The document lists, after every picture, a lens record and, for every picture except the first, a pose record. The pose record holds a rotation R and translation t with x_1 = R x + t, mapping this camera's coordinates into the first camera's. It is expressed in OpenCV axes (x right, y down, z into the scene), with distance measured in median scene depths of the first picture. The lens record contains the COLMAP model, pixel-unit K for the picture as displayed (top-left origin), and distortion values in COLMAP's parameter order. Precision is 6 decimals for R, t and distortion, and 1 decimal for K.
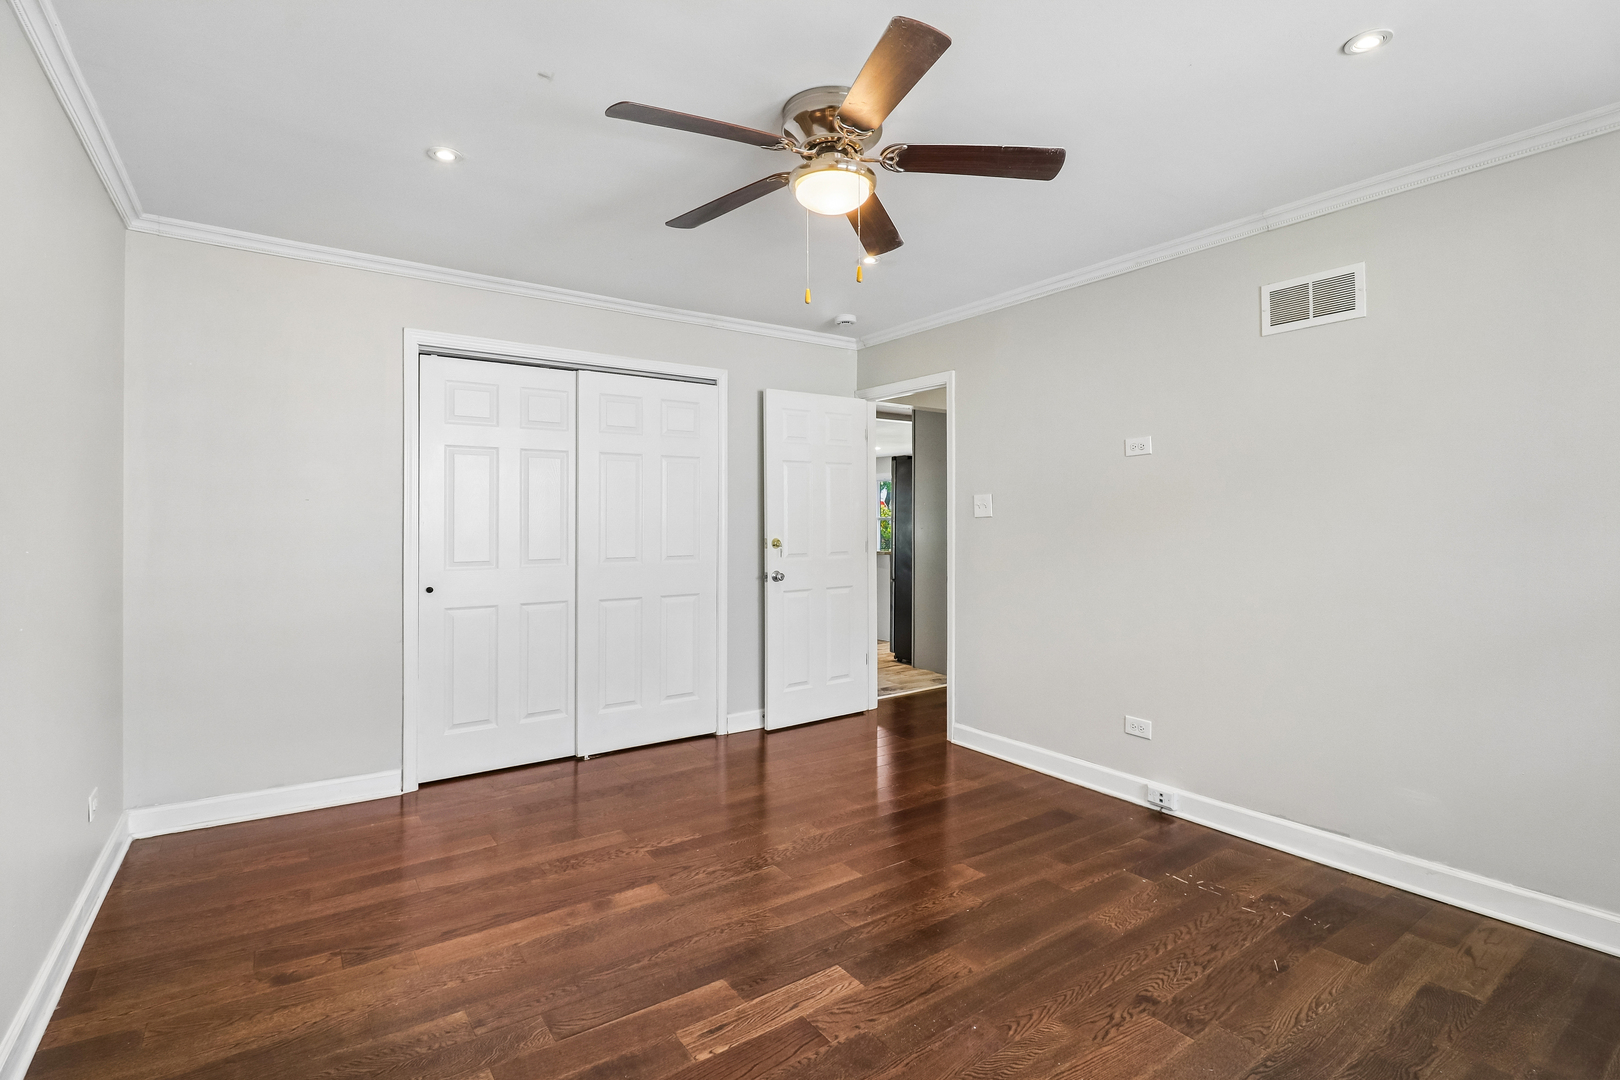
lens RADIAL K [[755.9, 0, 806.4], [0, 755.9, 525.6], [0, 0, 1]] dist [0.000434, 0.000035]
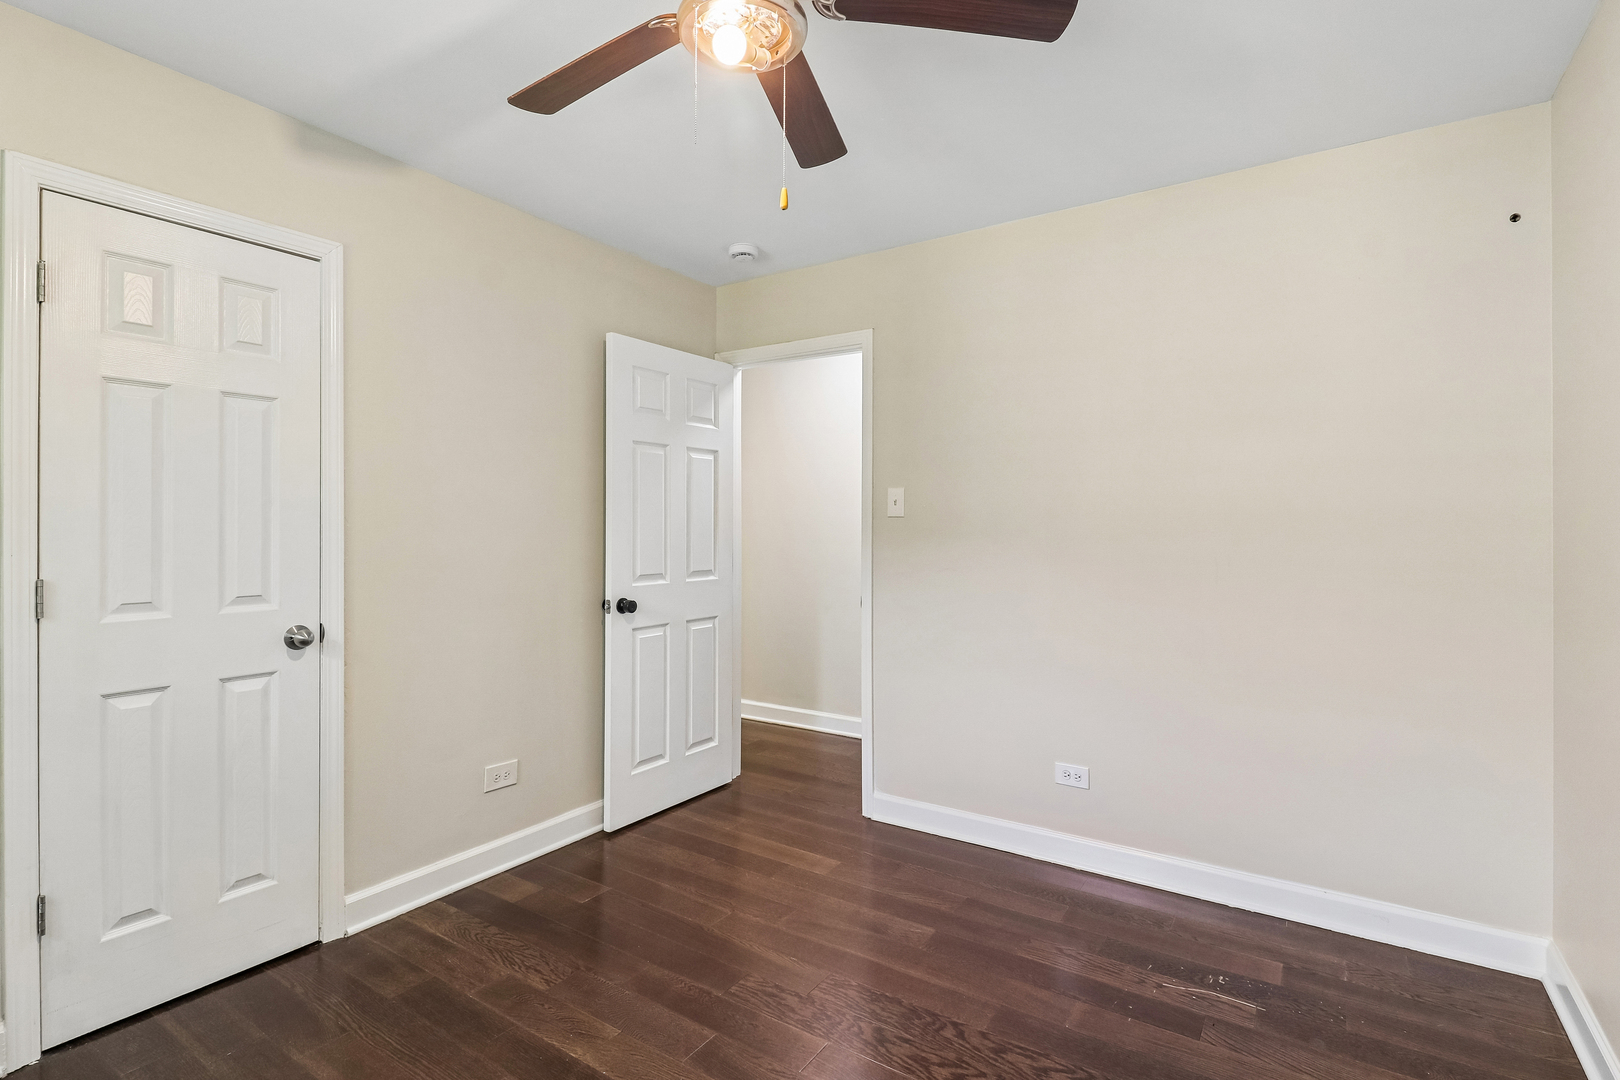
lens RADIAL K [[782.9, 0, 810.0], [0, 782.9, 540.0], [0, 0, 1]] dist [0.000025, -0.000054]
pose [[0.933646, 0.004155, 0.358173, -0.132396], [-0.008004, 0.999925, 0.009266, 0.001576], [-0.358107, -0.011518, 0.933609, 0.285684]]
